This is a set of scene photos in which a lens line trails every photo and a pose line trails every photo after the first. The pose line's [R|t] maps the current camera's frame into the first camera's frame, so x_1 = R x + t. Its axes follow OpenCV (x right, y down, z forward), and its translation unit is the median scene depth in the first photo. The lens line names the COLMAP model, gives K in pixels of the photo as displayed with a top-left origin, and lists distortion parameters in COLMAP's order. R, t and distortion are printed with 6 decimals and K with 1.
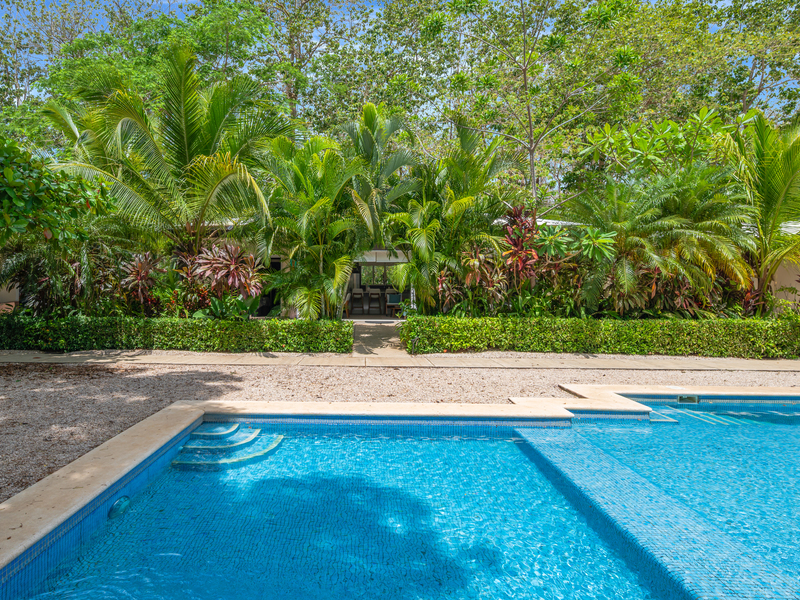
lens RADIAL K [[477.4, 0, 346.0], [0, 477.4, 297.2], [0, 0, 1]] dist [-0.003074, -0.000861]
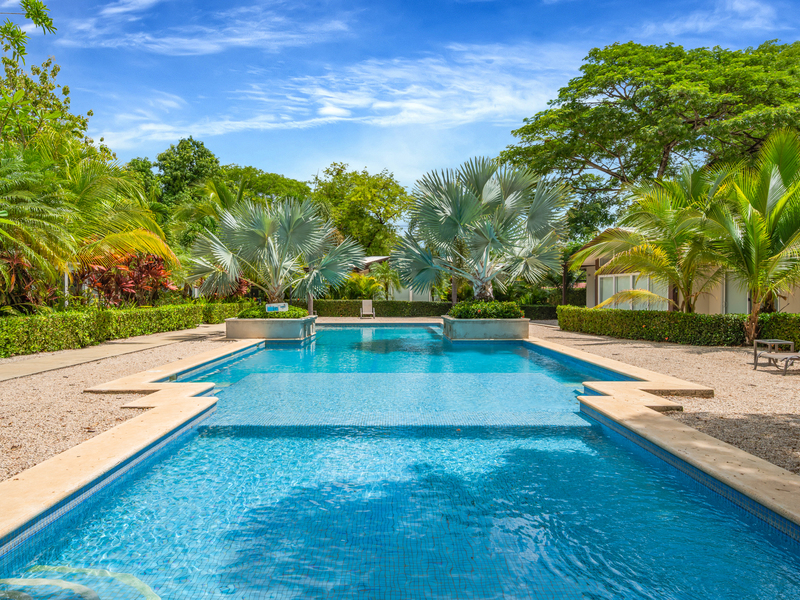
lens RADIAL K [[546.7, 0, 400.0], [0, 546.7, 300.0], [0, 0, 1]] dist [-0.019849, 0.000020]
pose [[-0.060590, -0.014227, 0.998061, -0.387630], [0.008149, 0.999858, 0.014748, 0.008404], [-0.998129, 0.009027, -0.060465, 0.347162]]
